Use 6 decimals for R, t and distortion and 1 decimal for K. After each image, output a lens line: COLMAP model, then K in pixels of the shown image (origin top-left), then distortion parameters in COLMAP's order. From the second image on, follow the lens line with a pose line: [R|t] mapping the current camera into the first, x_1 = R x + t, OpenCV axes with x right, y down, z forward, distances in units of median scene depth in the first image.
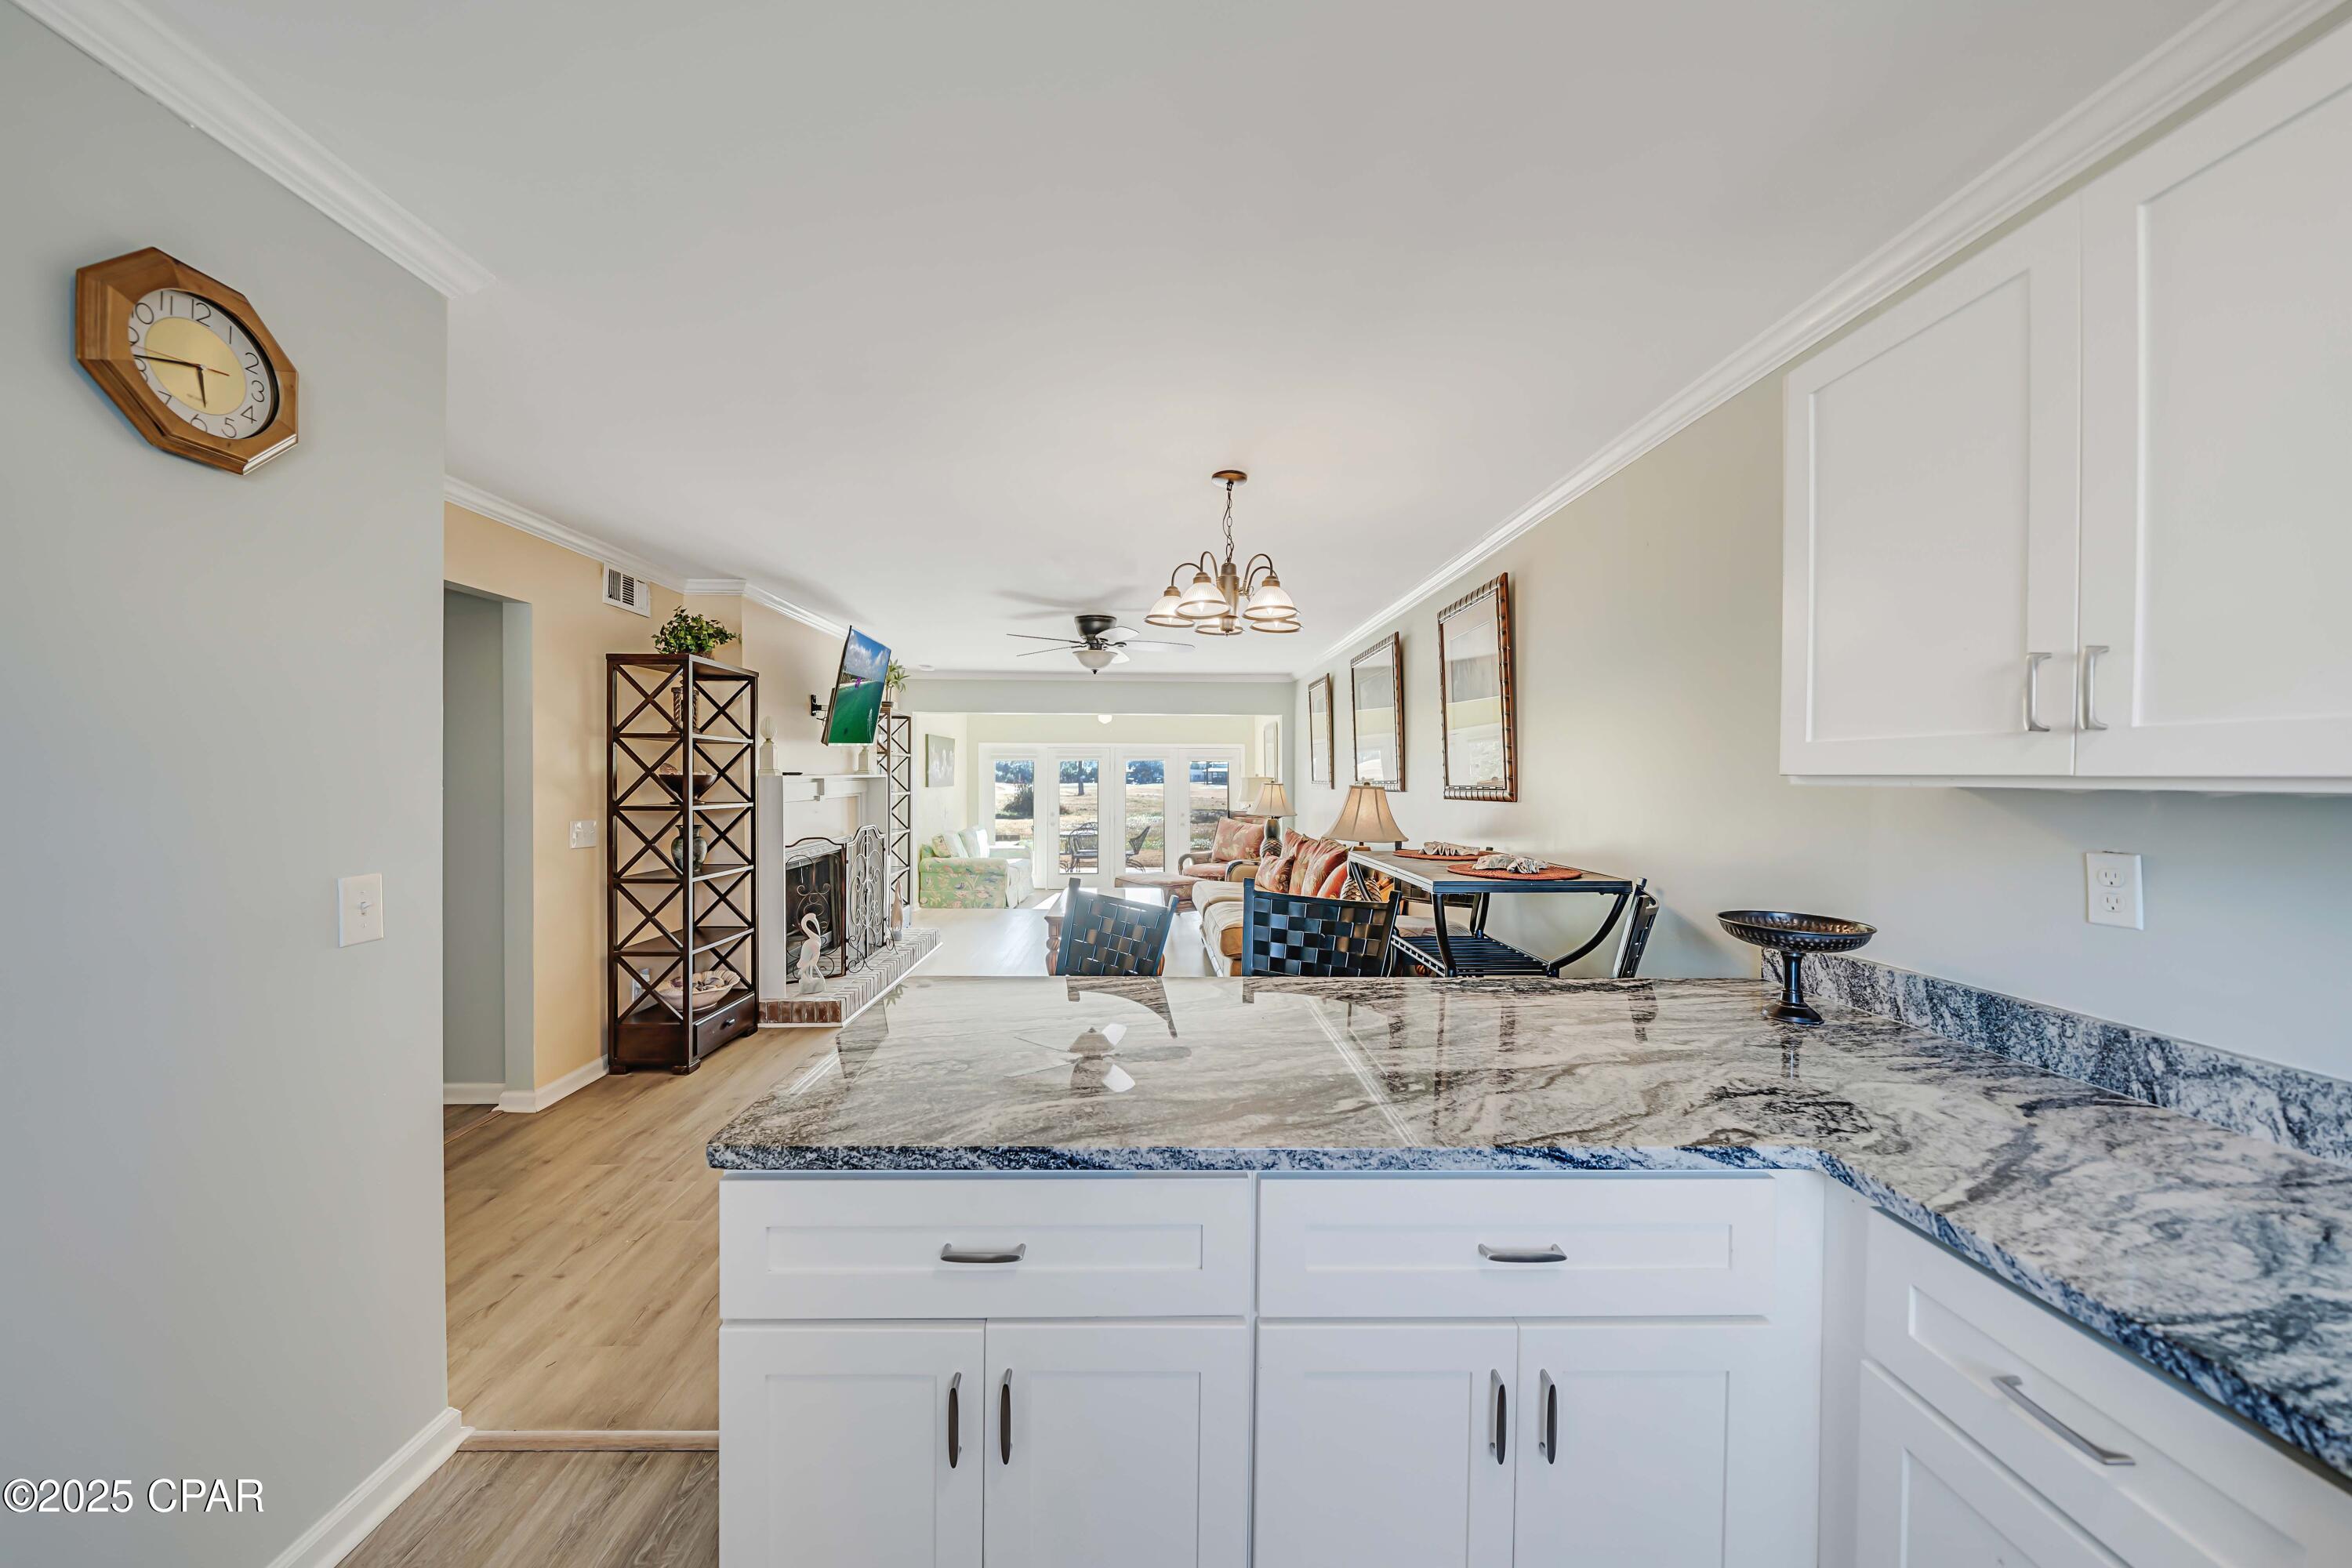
lens RADIAL K [[815.0, 0, 1147.3], [0, 815.0, 777.5], [0, 0, 1]] dist [-0.006601, 0.000056]
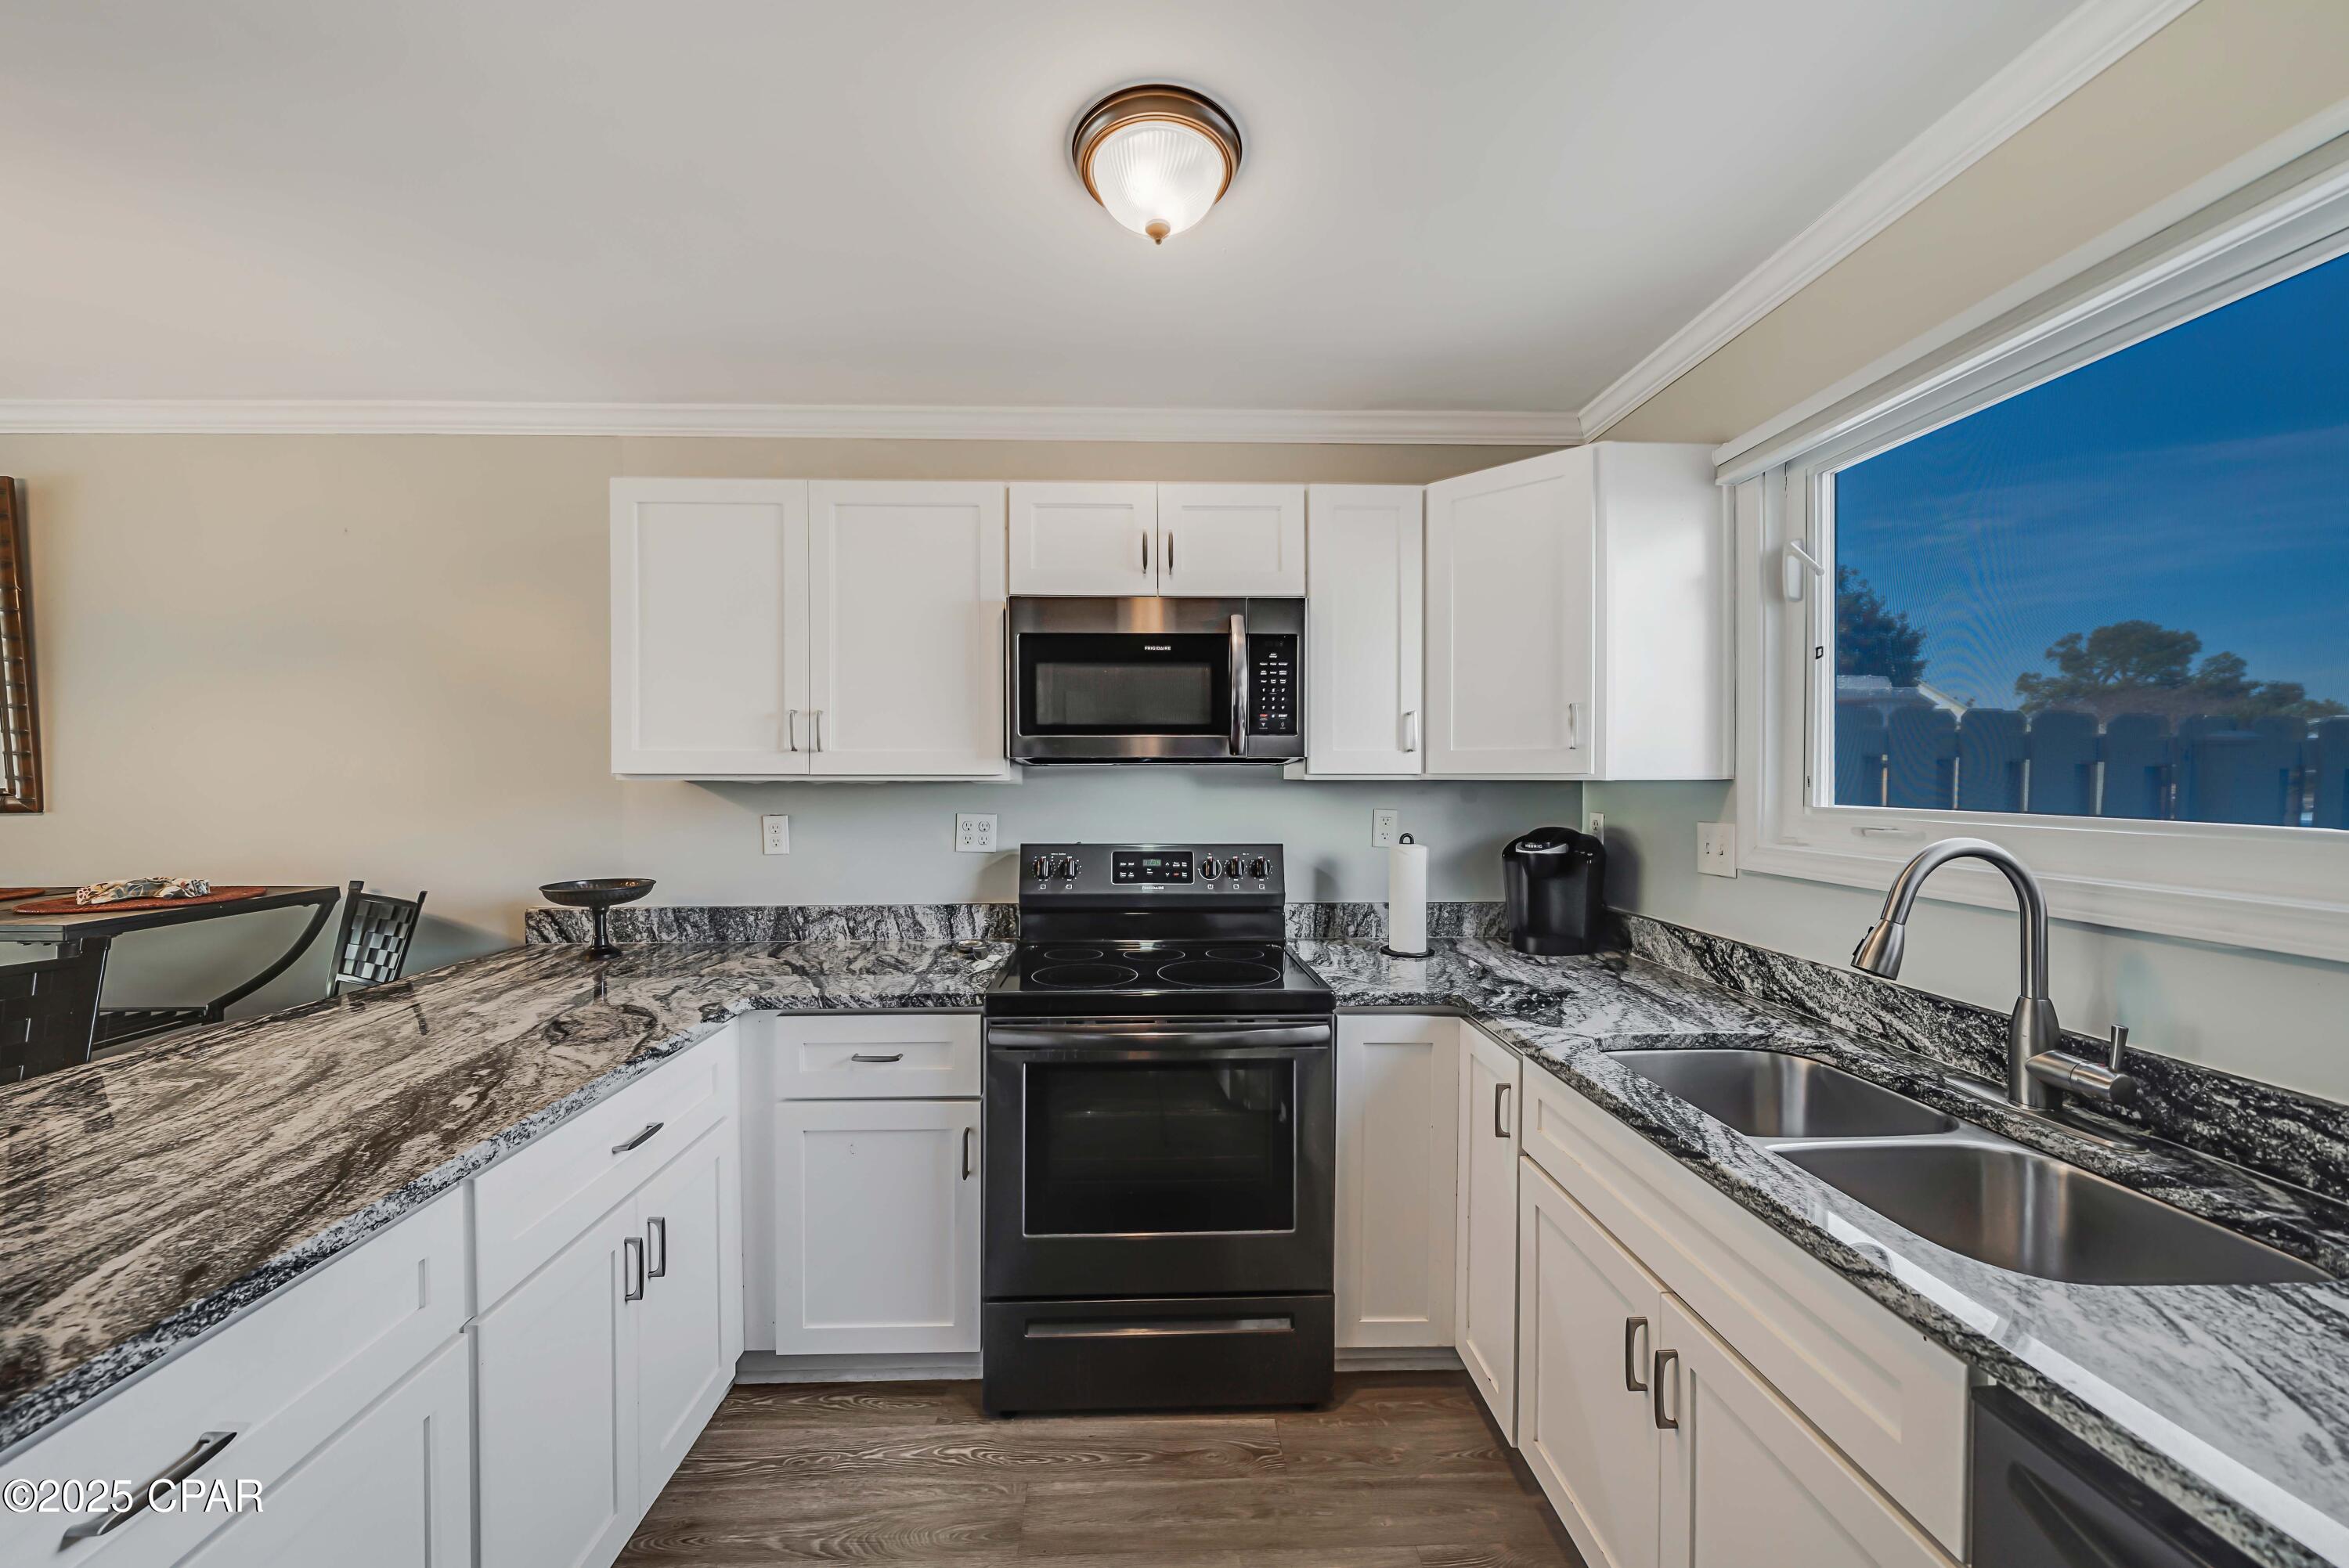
lens RADIAL K [[813.9, 0, 1178.1], [0, 813.9, 786.9], [0, 0, 1]] dist [-0.006601, 0.000056]
pose [[-0.034743, -0.017720, 0.999239, -0.198949], [0.001991, 0.999840, 0.017800, -0.001050], [-0.999394, 0.002608, -0.034702, 0.038035]]
